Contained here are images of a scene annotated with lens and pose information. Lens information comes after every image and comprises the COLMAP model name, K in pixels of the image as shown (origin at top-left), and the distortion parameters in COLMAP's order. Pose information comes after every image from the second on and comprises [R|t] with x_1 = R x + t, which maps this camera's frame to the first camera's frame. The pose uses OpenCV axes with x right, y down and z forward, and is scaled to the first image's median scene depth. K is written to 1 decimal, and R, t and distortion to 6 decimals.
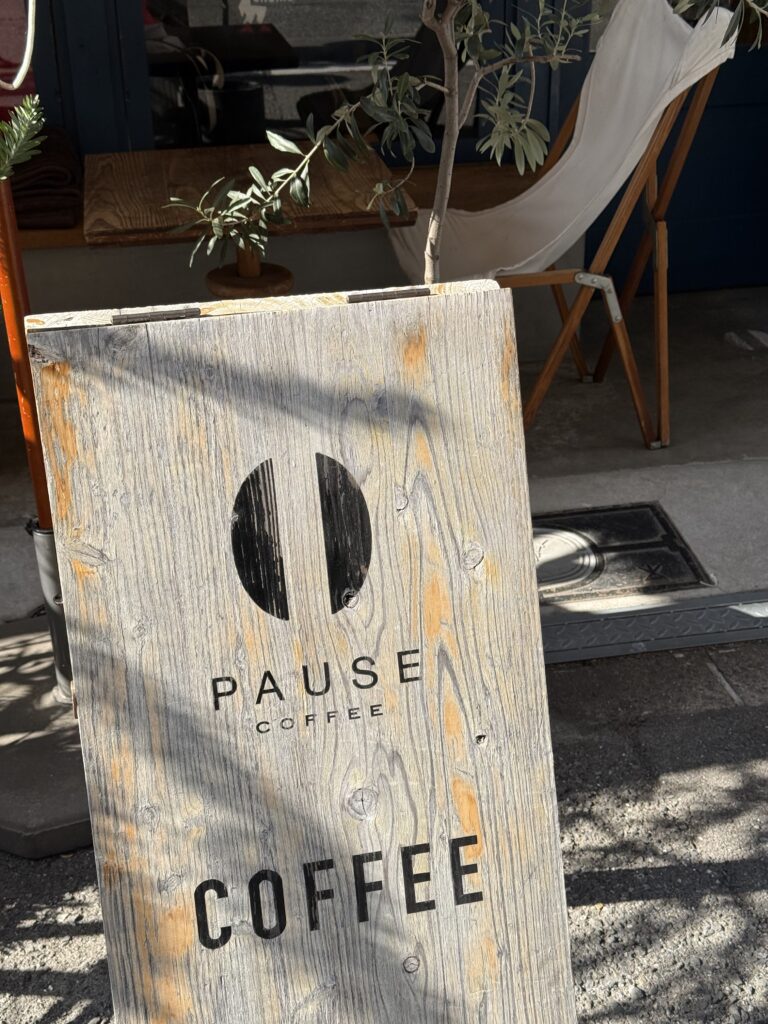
lens RADIAL K [[1166.2, 0, 384.0], [0, 1166.2, 512.0], [0, 0, 1]] dist [0.095579, -0.204374]
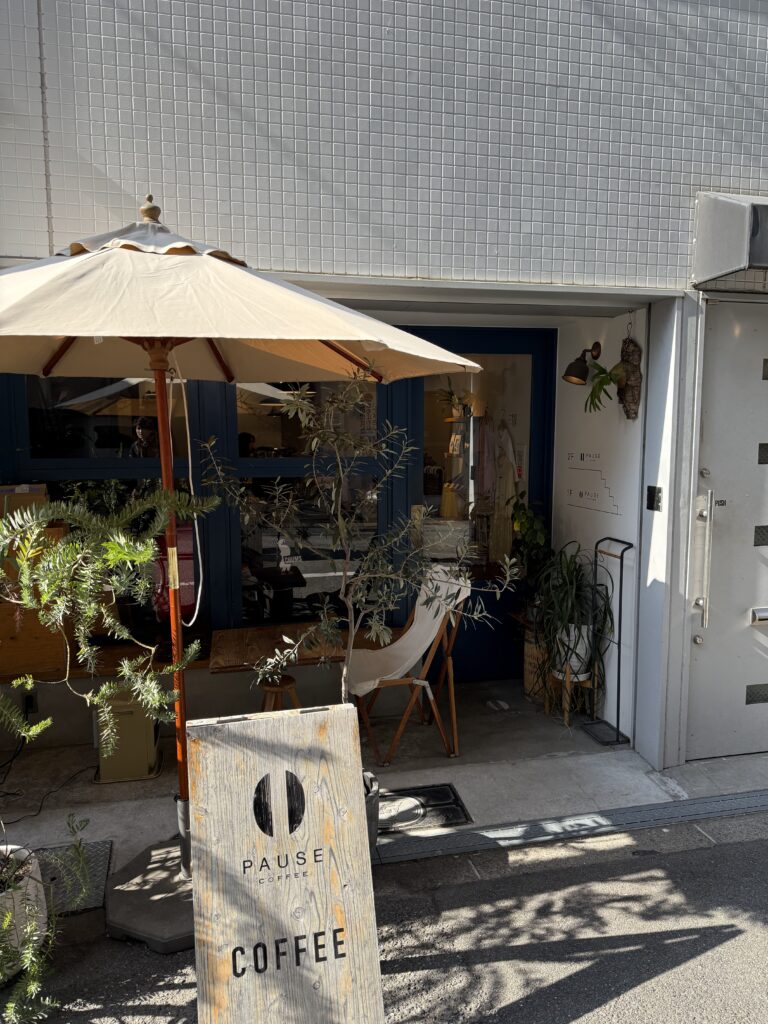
lens RADIAL K [[702.4, 0, 384.0], [0, 702.4, 512.0], [0, 0, 1]] dist [0.003028, -0.031838]
pose [[0.999969, -0.006801, 0.003860, 0.160065], [0.007726, 0.935368, -0.353591, -0.031122], [-0.001206, 0.353610, 0.935392, -0.717934]]
